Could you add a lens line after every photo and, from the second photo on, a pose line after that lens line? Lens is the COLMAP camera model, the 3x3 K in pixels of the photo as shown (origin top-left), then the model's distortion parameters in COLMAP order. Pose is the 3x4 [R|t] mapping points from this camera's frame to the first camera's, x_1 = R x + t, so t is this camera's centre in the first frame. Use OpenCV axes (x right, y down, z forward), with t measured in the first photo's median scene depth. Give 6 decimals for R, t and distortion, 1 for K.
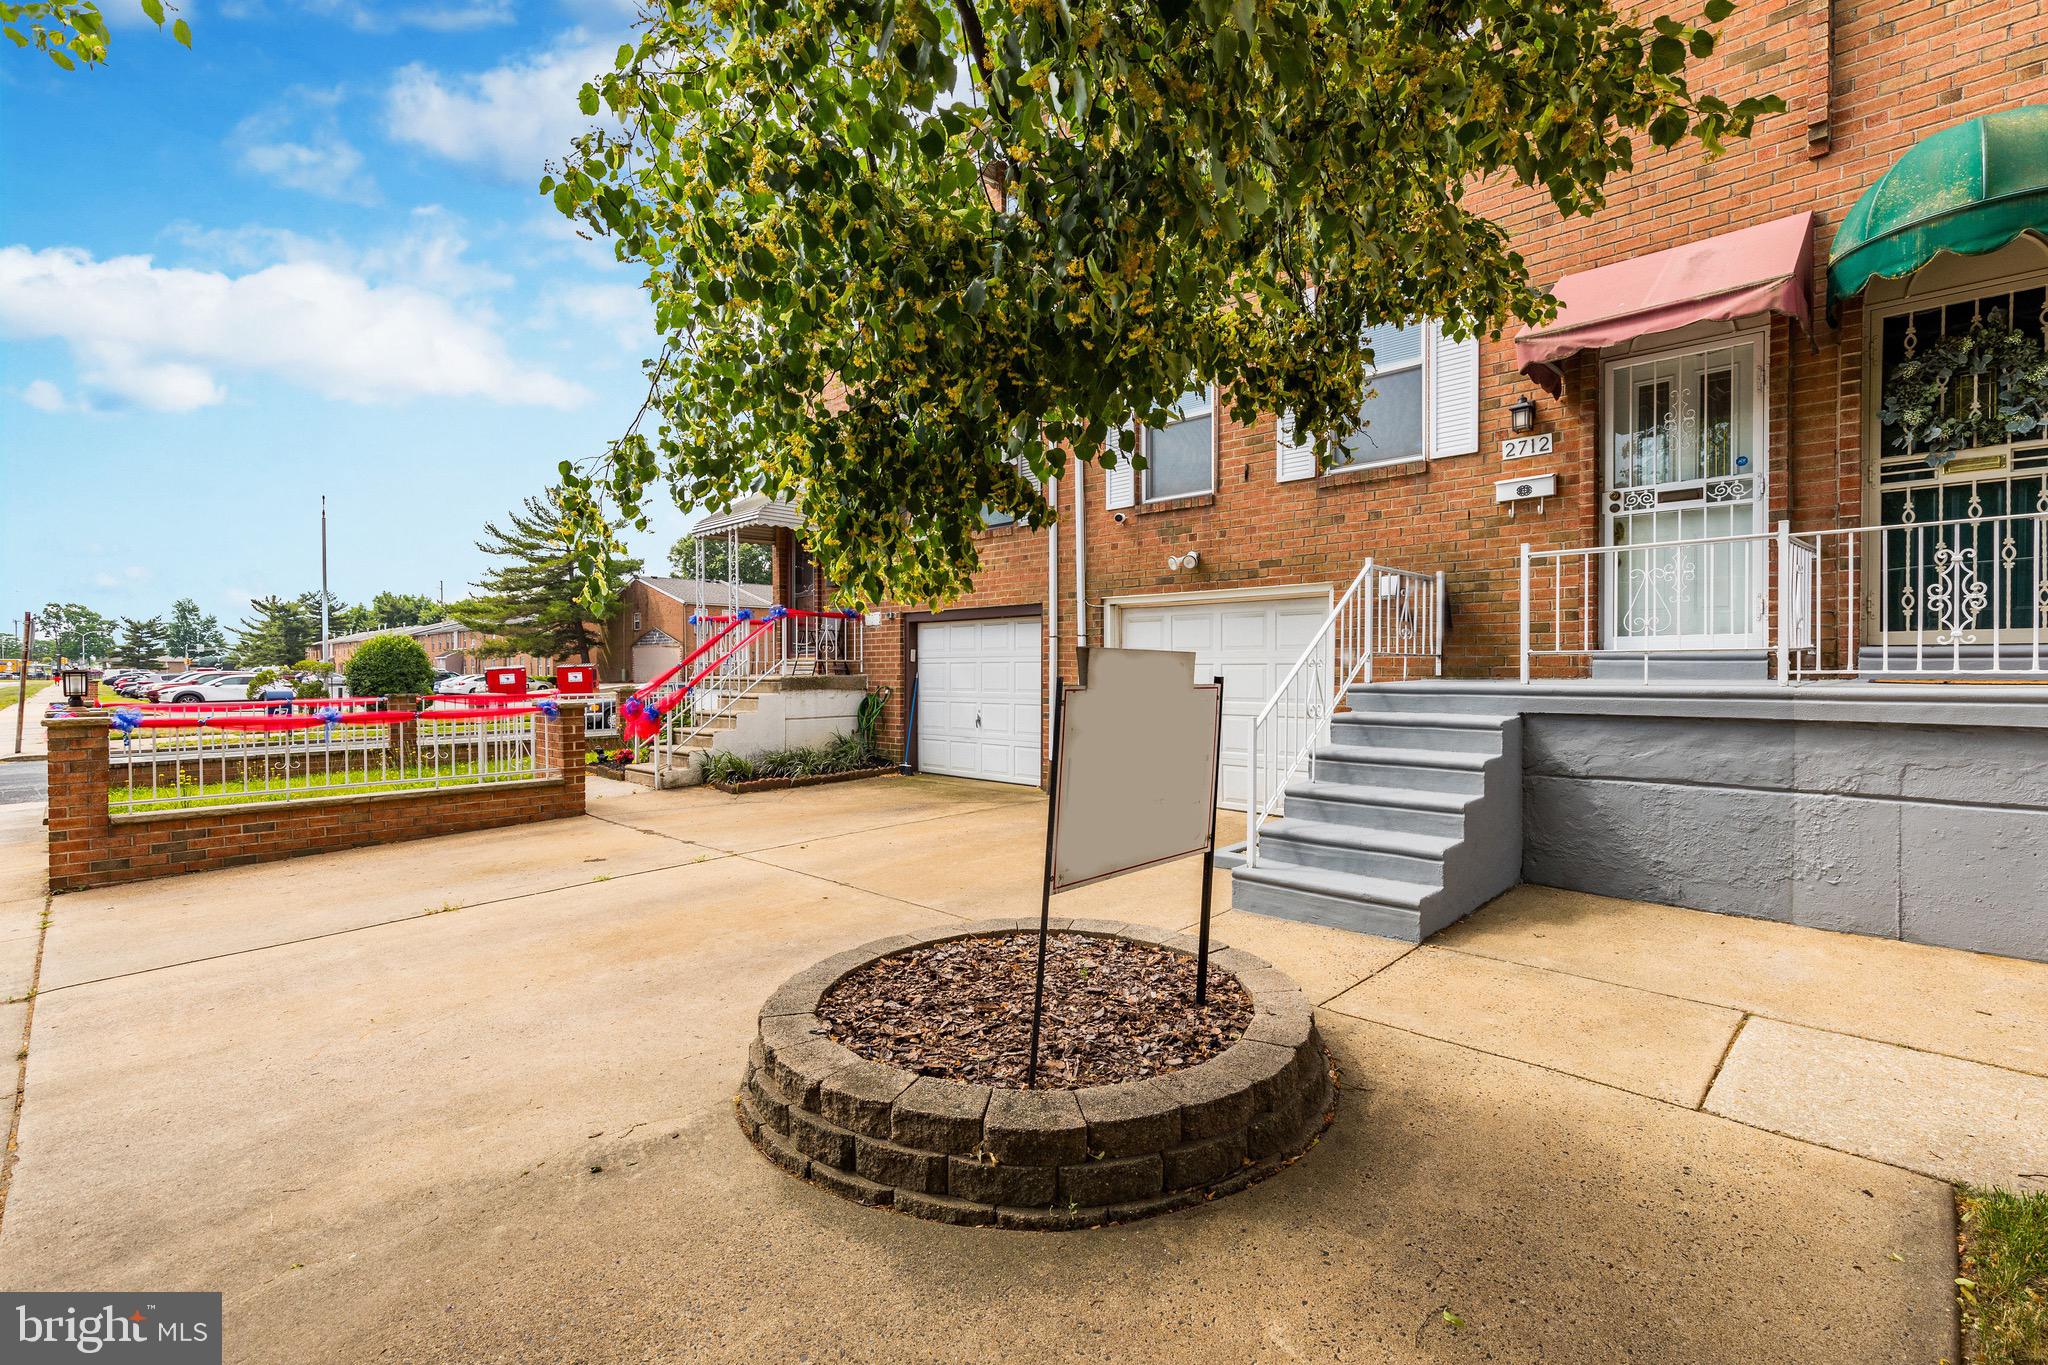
lens RADIAL K [[859.6, 0, 1143.7], [0, 859.6, 680.9], [0, 0, 1]] dist [0.007814, -0.006324]
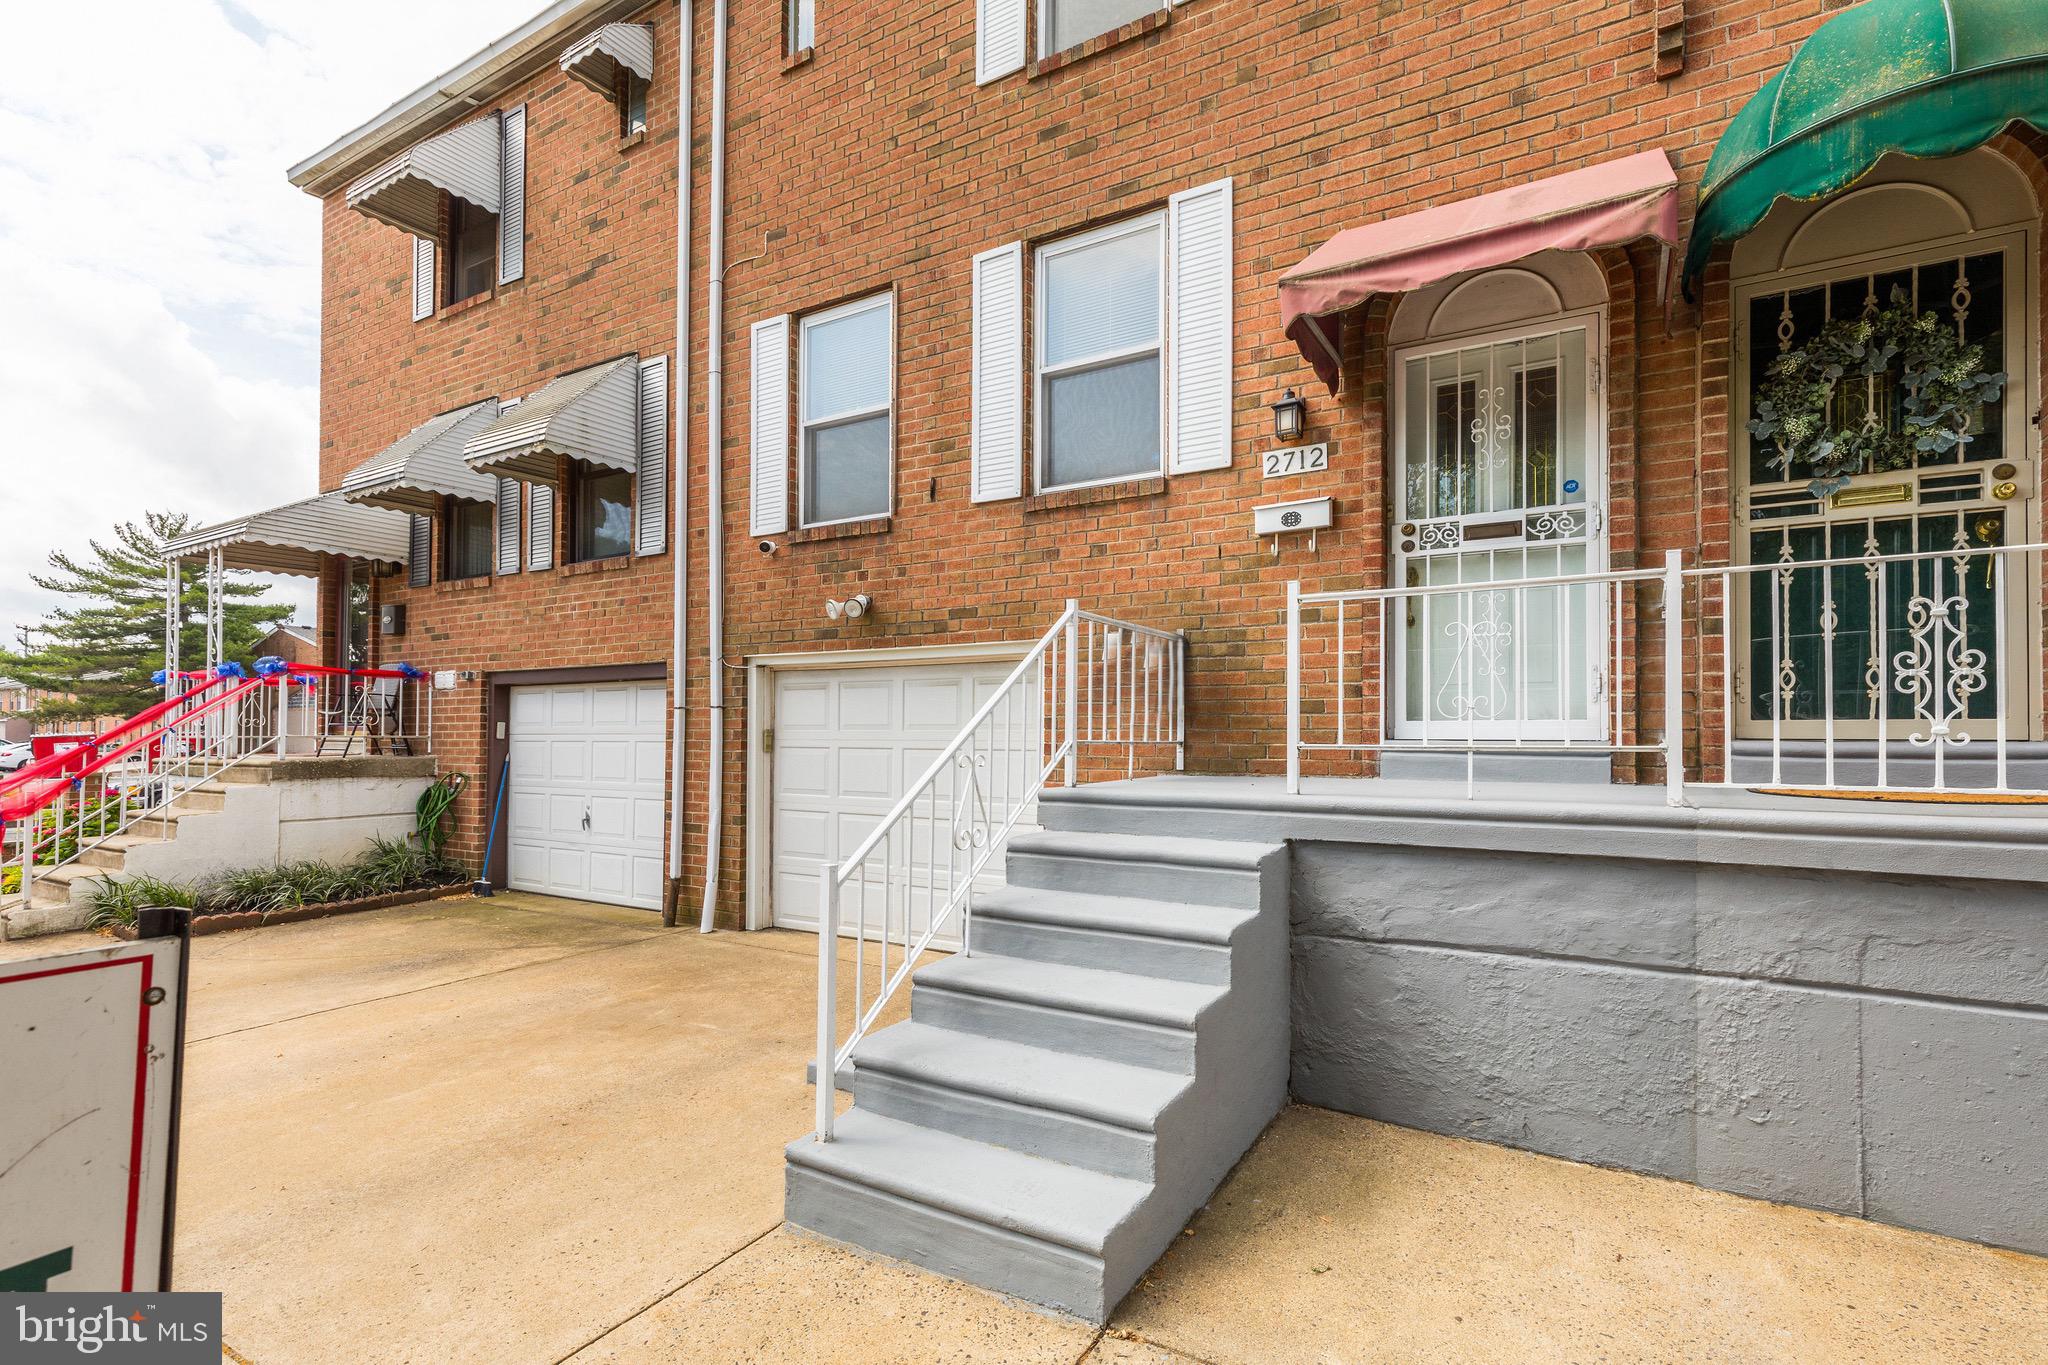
lens RADIAL K [[946.9, 0, 1029.4], [0, 946.9, 731.3], [0, 0, 1]] dist [0.007879, -0.005968]
pose [[0.988927, 0.010170, 0.148052, 0.111652], [-0.006316, 0.999630, -0.026476, -0.019559], [-0.148266, 0.025247, 0.988625, 0.257784]]
